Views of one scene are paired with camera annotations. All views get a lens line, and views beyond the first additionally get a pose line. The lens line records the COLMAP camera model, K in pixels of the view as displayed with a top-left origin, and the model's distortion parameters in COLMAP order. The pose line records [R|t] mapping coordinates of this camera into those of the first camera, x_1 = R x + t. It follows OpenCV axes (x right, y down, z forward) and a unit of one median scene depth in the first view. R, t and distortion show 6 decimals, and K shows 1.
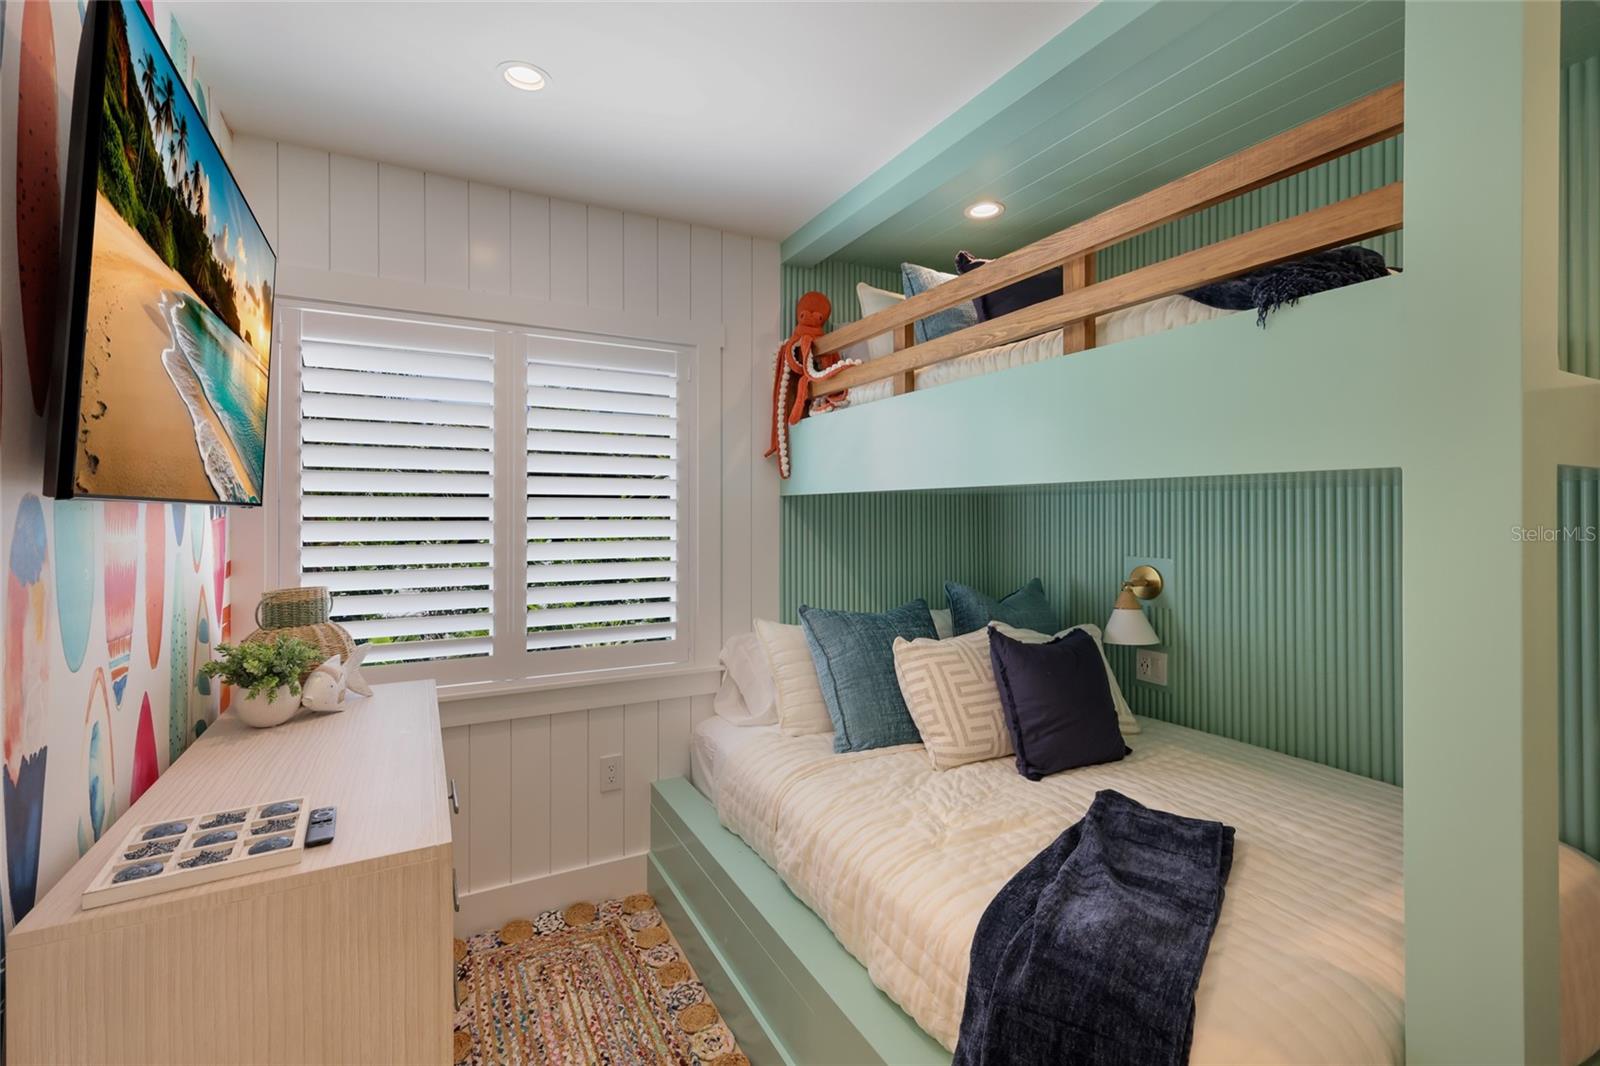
lens RADIAL K [[709.3, 0, 816.4], [0, 709.3, 507.6], [0, 0, 1]] dist [-0.003353, -0.001620]
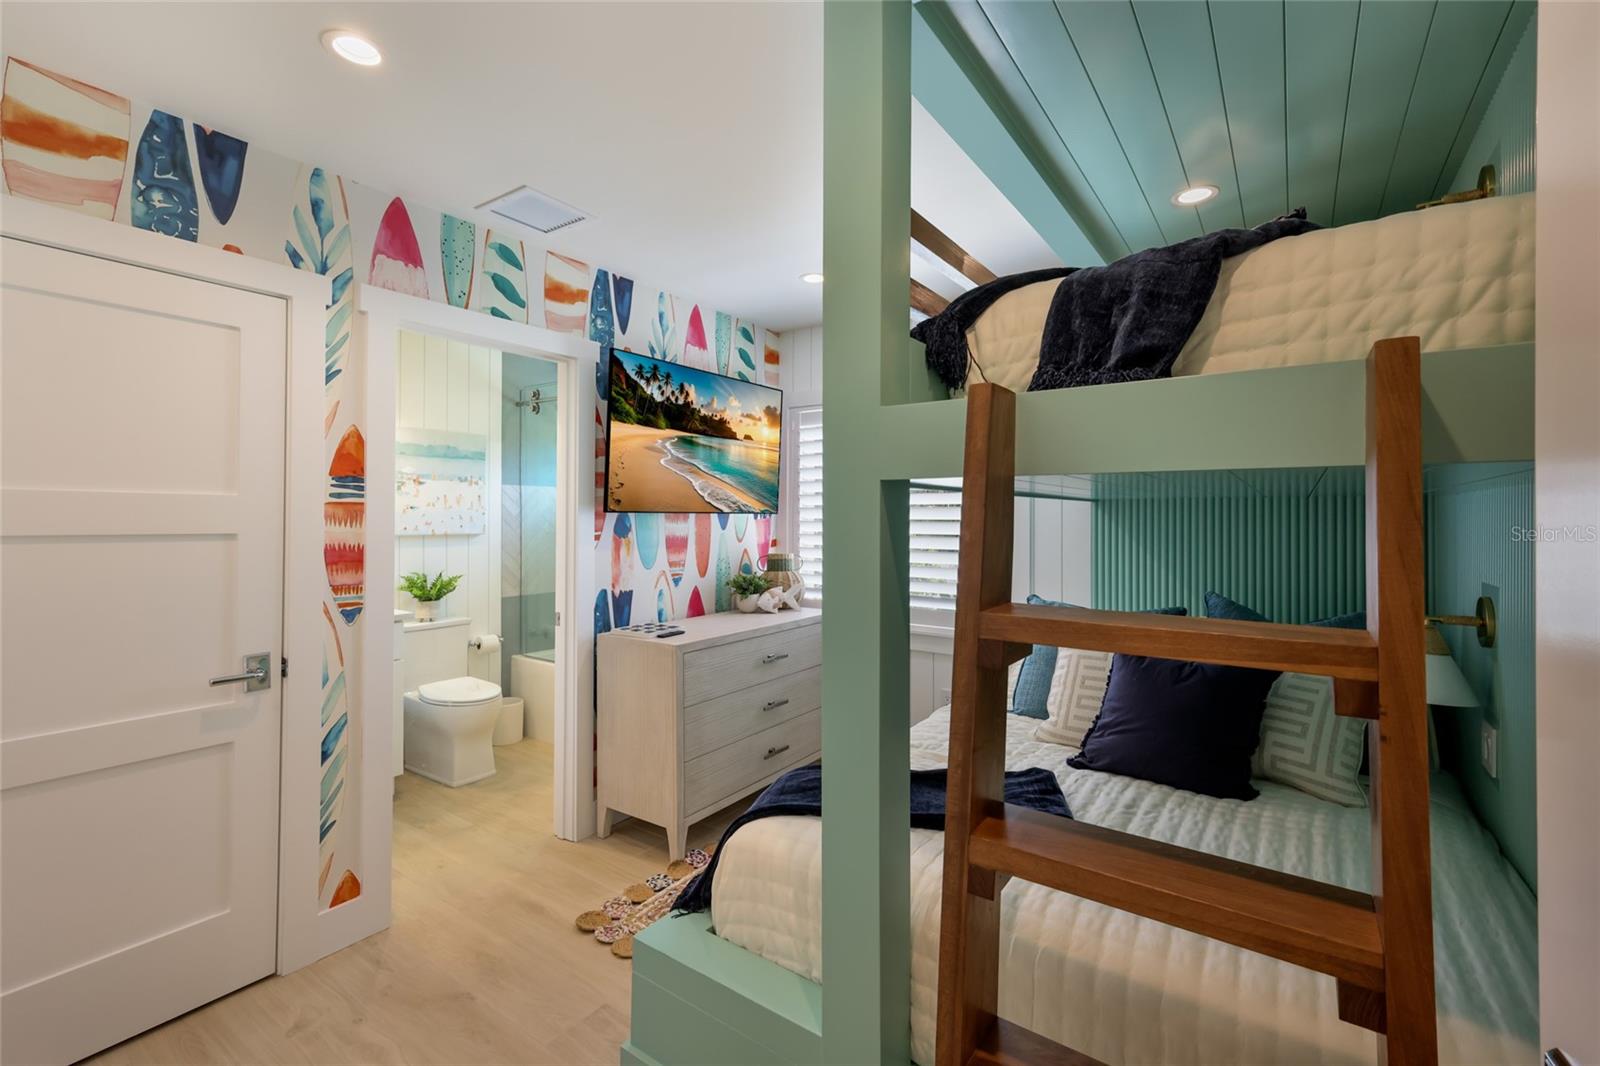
lens RADIAL K [[709.3, 0, 804.8], [0, 709.3, 520.5], [0, 0, 1]] dist [-0.003353, -0.001620]
pose [[0.438816, 0.009280, -0.898529, 1.614233], [0.001253, 0.999939, 0.010939, -0.005634], [0.898576, -0.005926, 0.438778, 0.231380]]
